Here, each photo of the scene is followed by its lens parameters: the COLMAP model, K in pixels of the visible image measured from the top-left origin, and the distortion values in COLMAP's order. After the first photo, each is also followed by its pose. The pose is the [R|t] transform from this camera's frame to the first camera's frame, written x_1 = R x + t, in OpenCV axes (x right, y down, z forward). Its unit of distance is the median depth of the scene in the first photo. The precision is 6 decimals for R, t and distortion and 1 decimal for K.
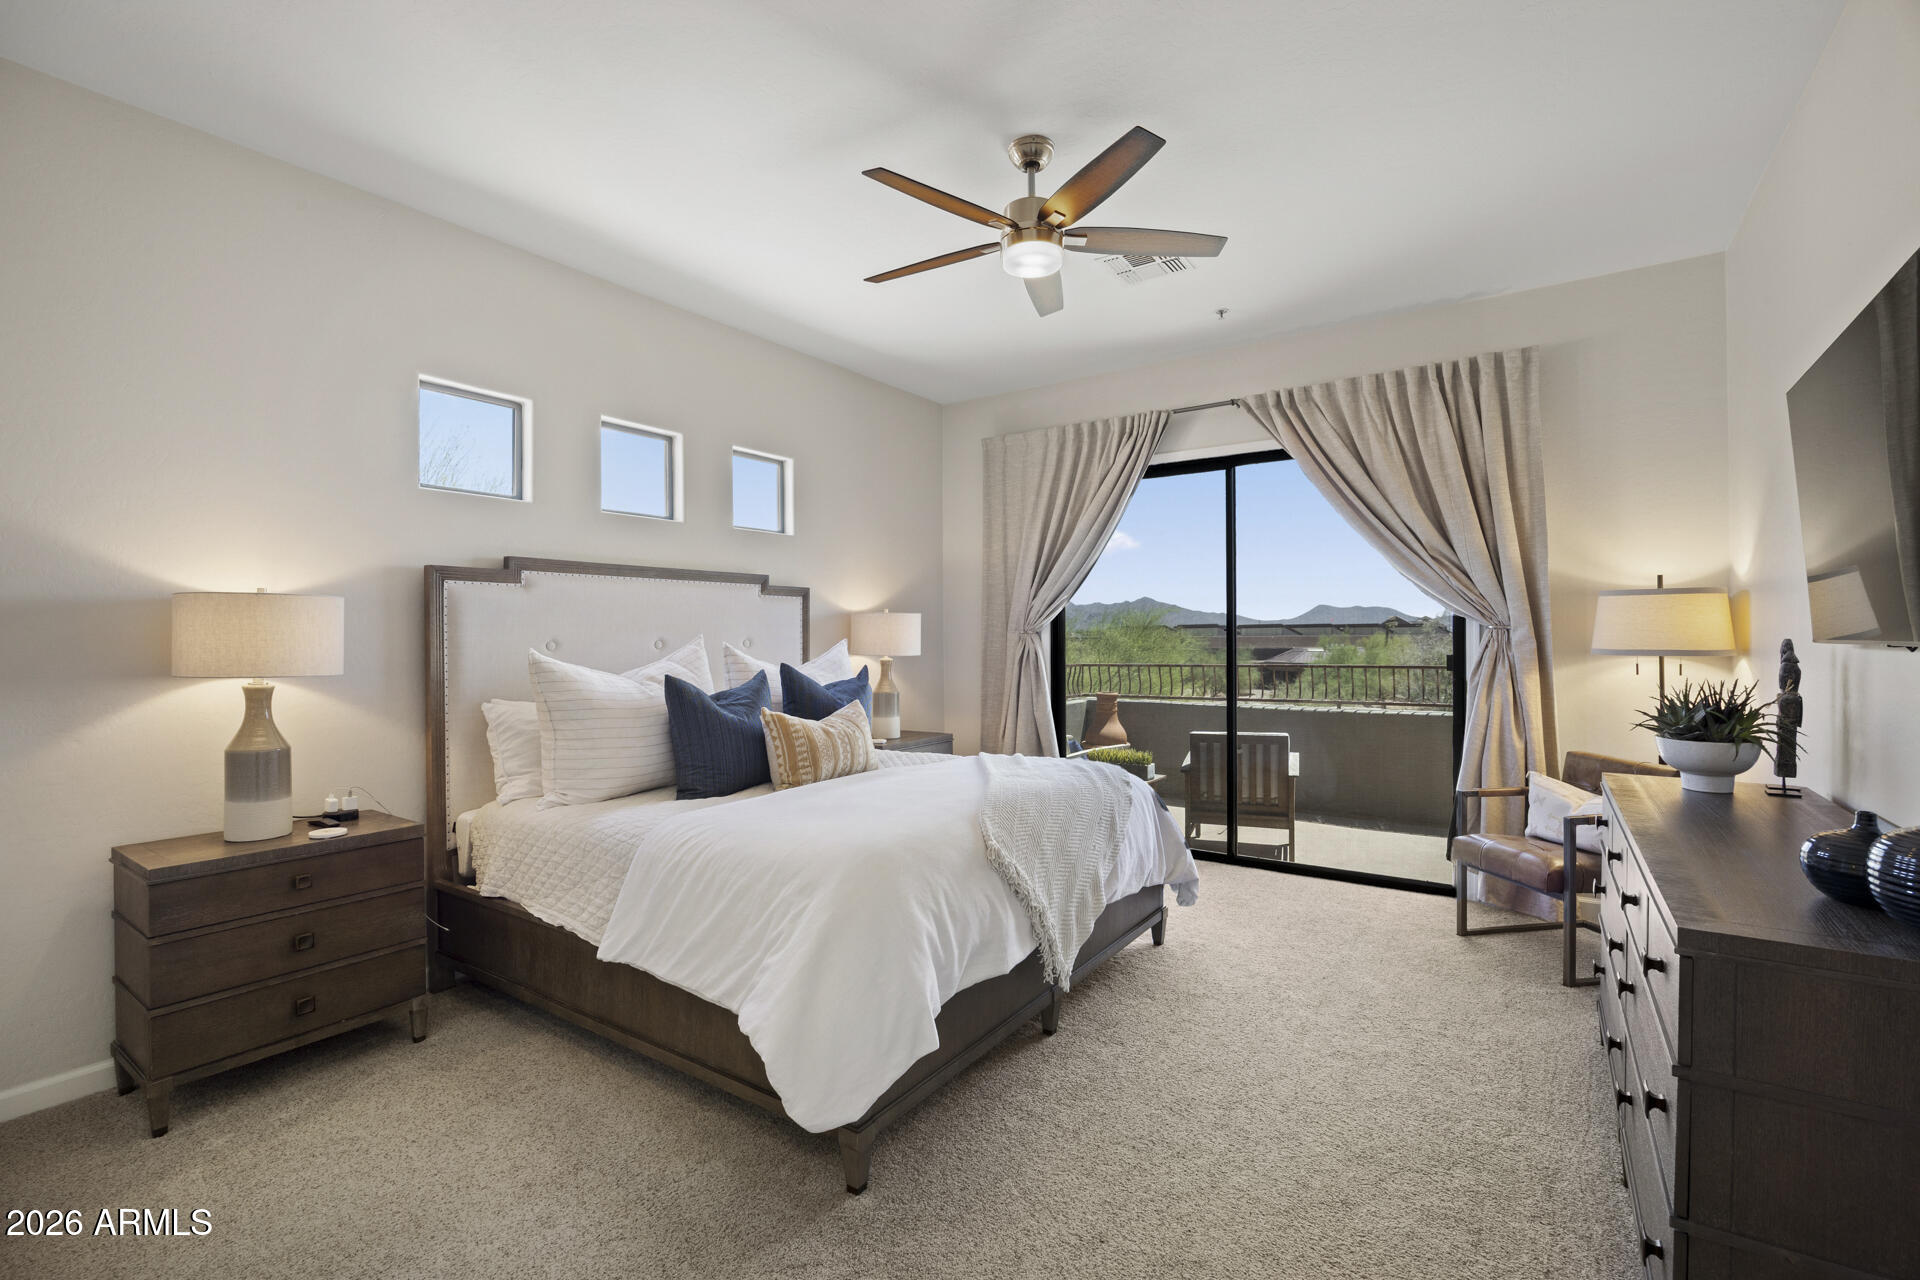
lens RADIAL K [[838.1, 0, 969.1], [0, 838.1, 637.8], [0, 0, 1]] dist [-0.014766, 0.001029]
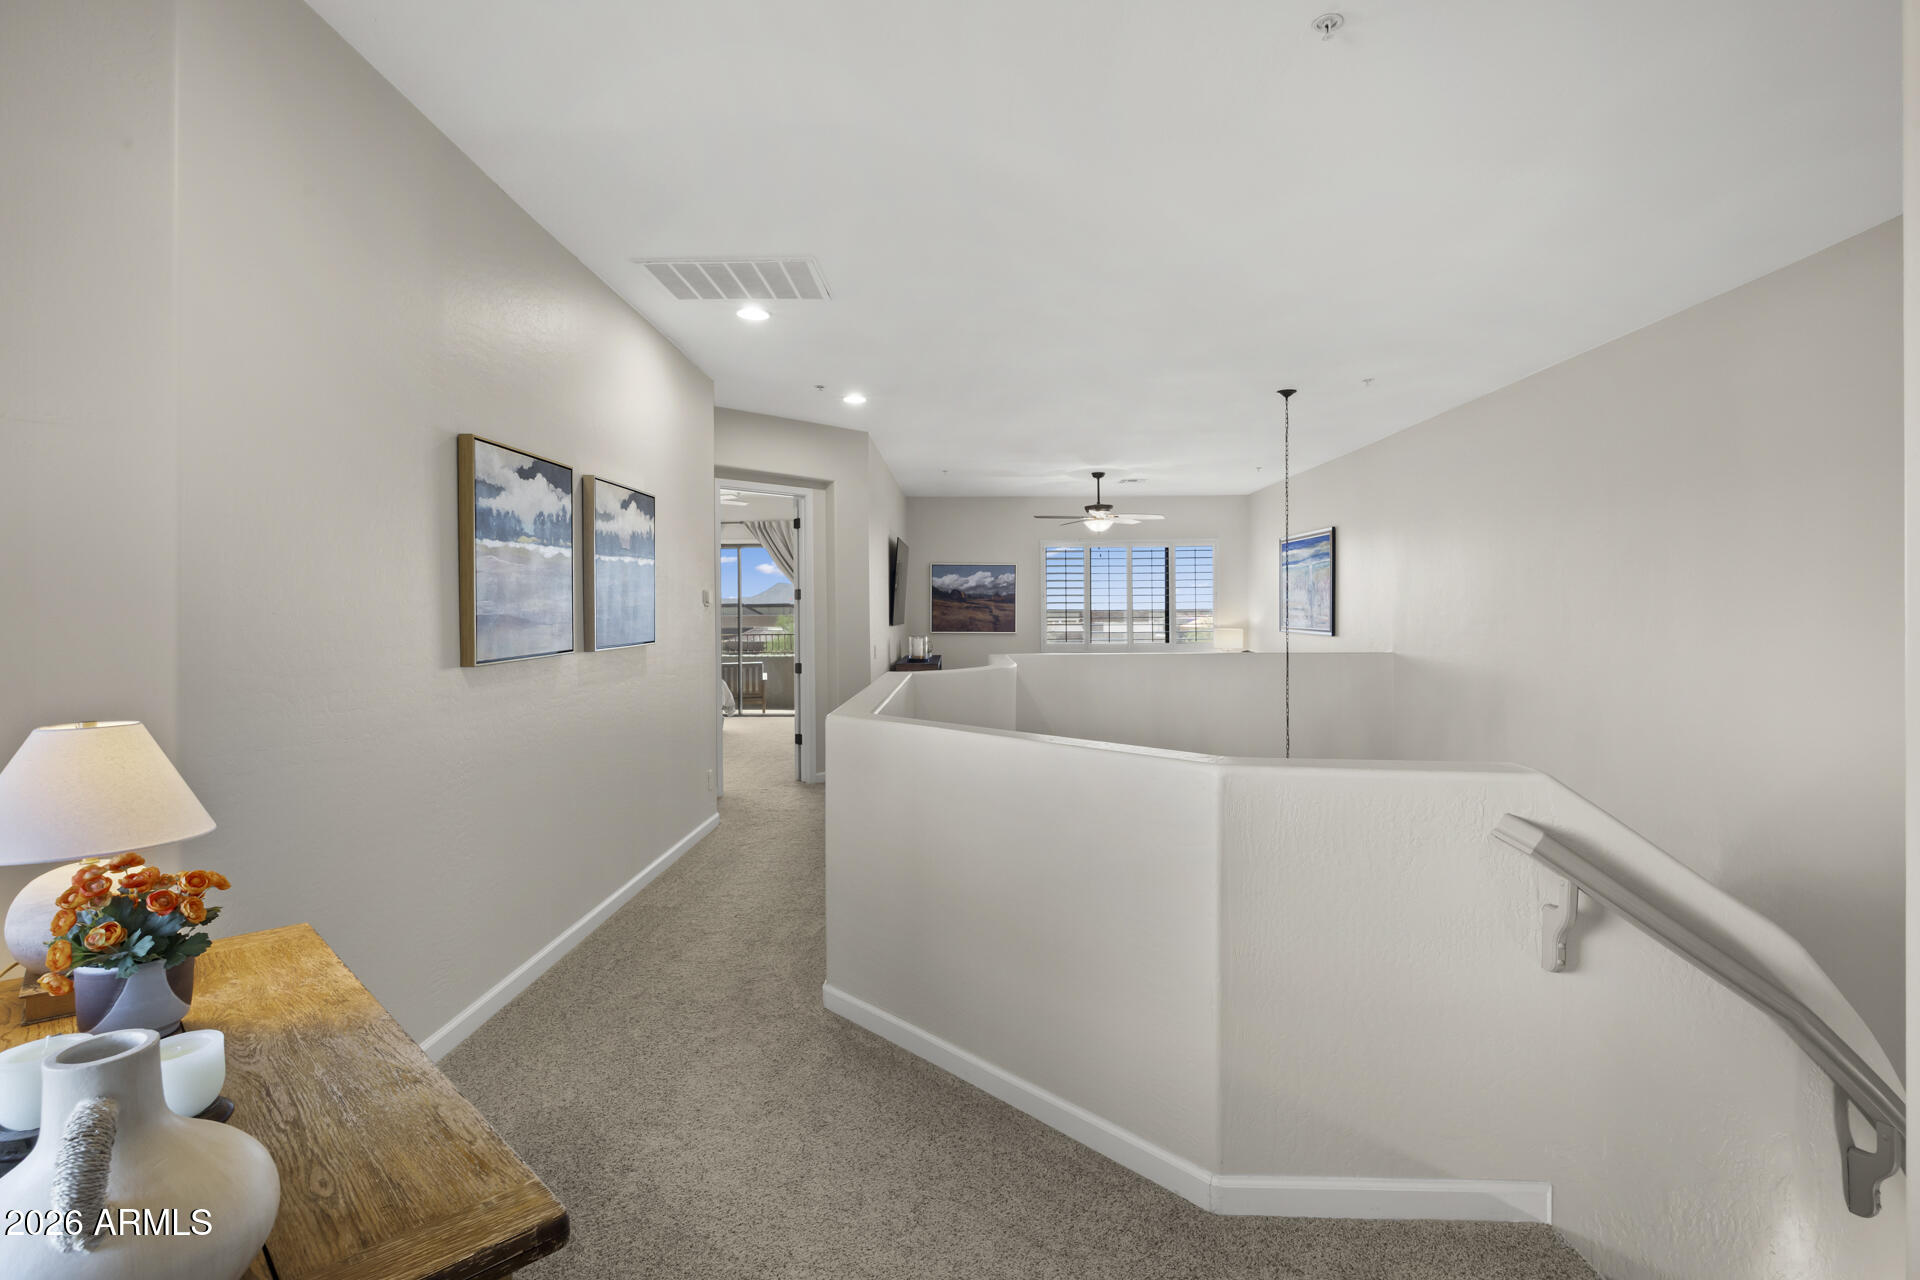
lens RADIAL K [[953.0, 0, 979.4], [0, 953.0, 623.7], [0, 0, 1]] dist [-0.010999, -0.000990]
pose [[0.823039, -0.004958, 0.567963, -0.696560], [0.001025, 0.999973, 0.007244, -0.011081], [-0.567983, -0.005380, 0.823022, -1.692685]]
